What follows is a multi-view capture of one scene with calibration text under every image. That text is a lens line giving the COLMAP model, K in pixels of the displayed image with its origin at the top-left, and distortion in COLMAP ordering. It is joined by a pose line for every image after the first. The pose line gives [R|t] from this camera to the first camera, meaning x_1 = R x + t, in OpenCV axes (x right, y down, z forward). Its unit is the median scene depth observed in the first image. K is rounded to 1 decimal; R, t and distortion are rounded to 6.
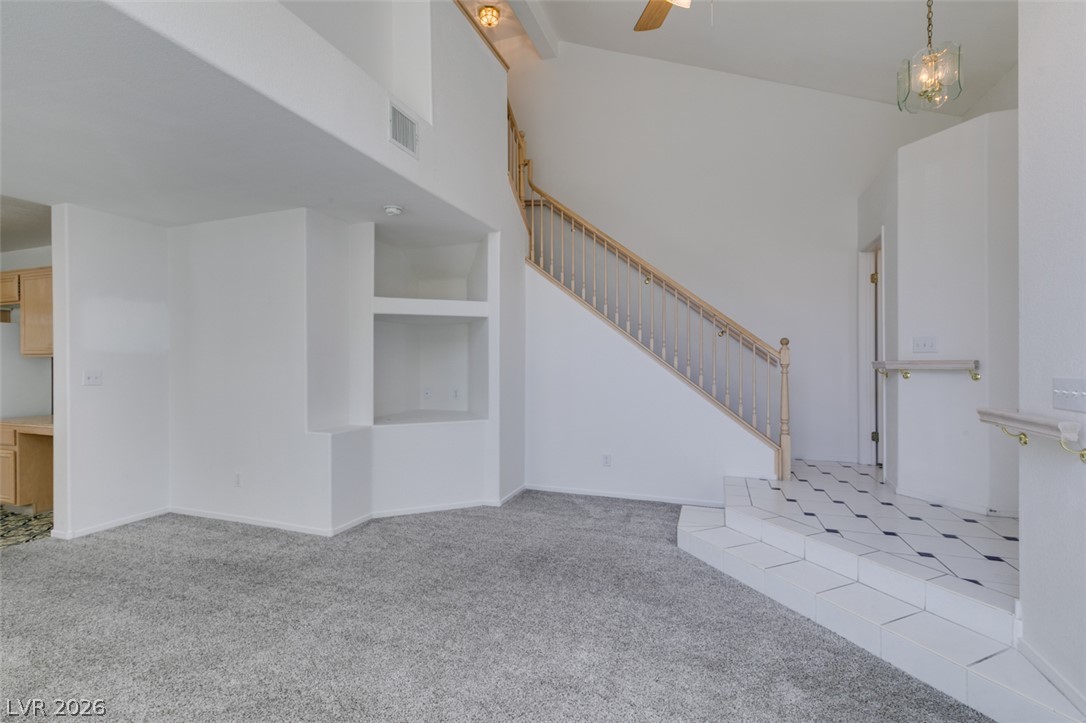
lens RADIAL K [[485.4, 0, 540.5], [0, 485.4, 361.6], [0, 0, 1]] dist [0.001999, -0.001540]
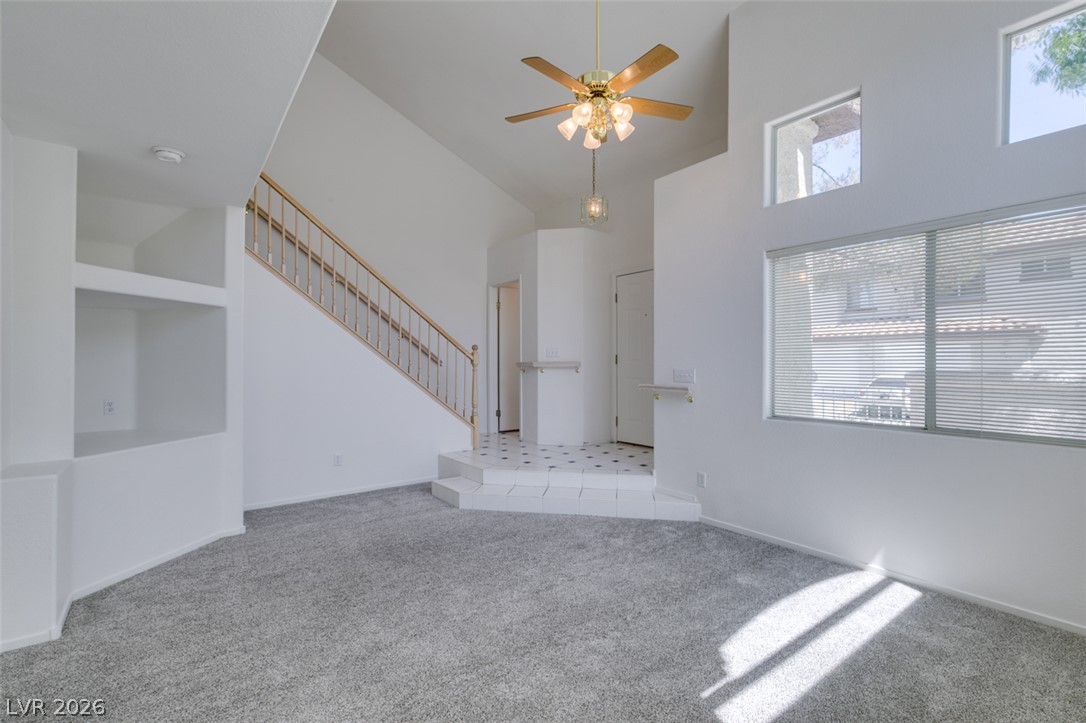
lens RADIAL K [[485.4, 0, 540.4], [0, 485.4, 360.4], [0, 0, 1]] dist [0.001999, -0.001540]
pose [[0.539073, 0.004498, 0.842247, -0.613613], [-0.001259, 0.999989, -0.004536, 0.001350], [-0.842258, 0.001385, 0.539073, 0.127323]]
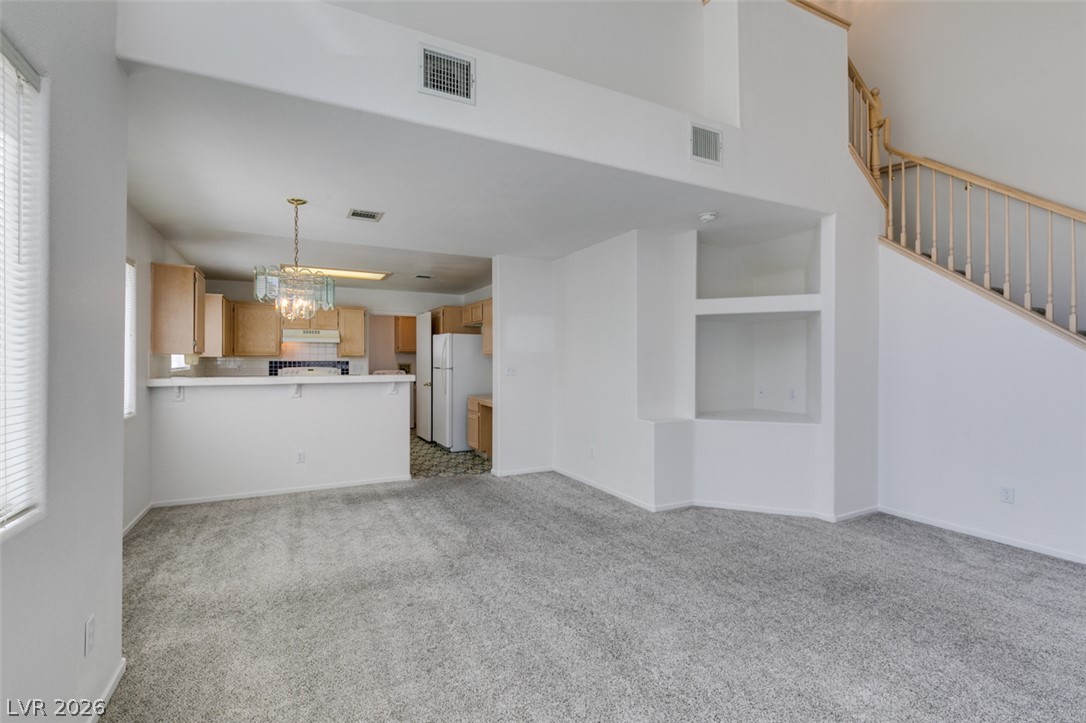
lens RADIAL K [[485.4, 0, 536.3], [0, 485.4, 359.6], [0, 0, 1]] dist [0.001999, -0.001540]
pose [[0.731835, 0.001296, -0.681480, 0.144835], [-0.000965, 0.999999, 0.000865, -0.001301], [0.681481, 0.000025, 0.731836, -0.030093]]
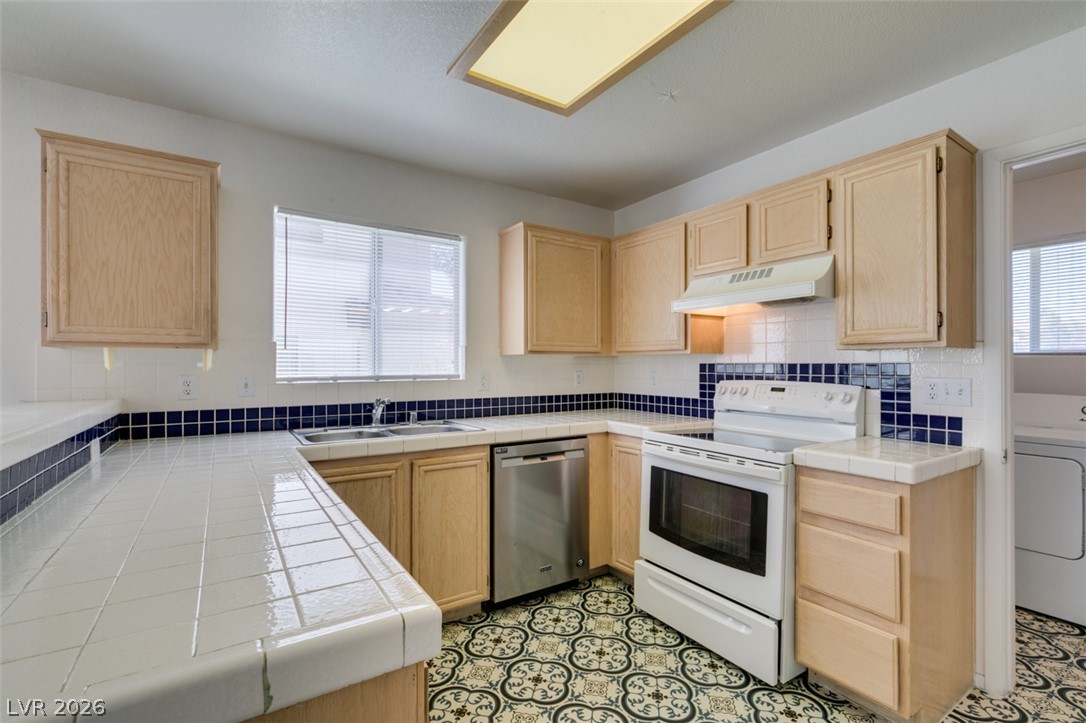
lens RADIAL K [[485.4, 0, 544.6], [0, 485.4, 364.8], [0, 0, 1]] dist [0.001999, -0.001540]
pose [[-0.588621, 0.005629, -0.808390, -1.187949], [0.004459, 0.999983, 0.003717, 0.005266], [0.808397, -0.001417, -0.588636, 0.960515]]
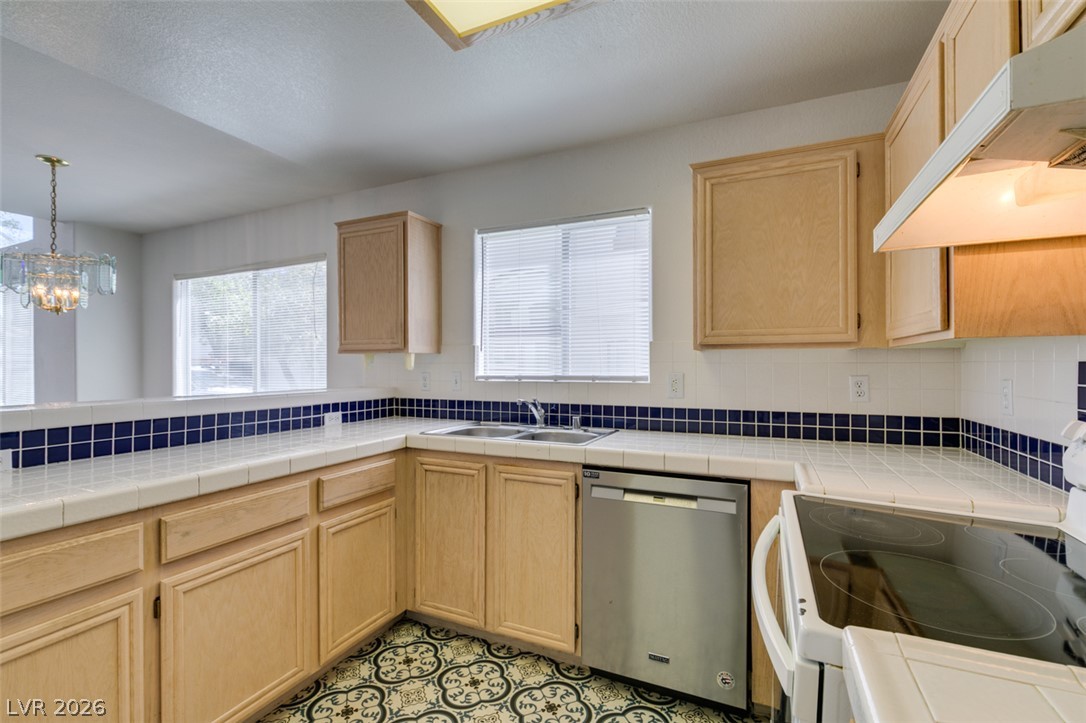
lens RADIAL K [[485.4, 0, 547.9], [0, 485.4, 366.3], [0, 0, 1]] dist [0.001999, -0.001540]
pose [[-0.997361, 0.005113, 0.072424, -1.685450], [0.005182, 0.999986, 0.000770, 0.008733], [-0.072419, 0.001144, -0.997374, 1.043049]]
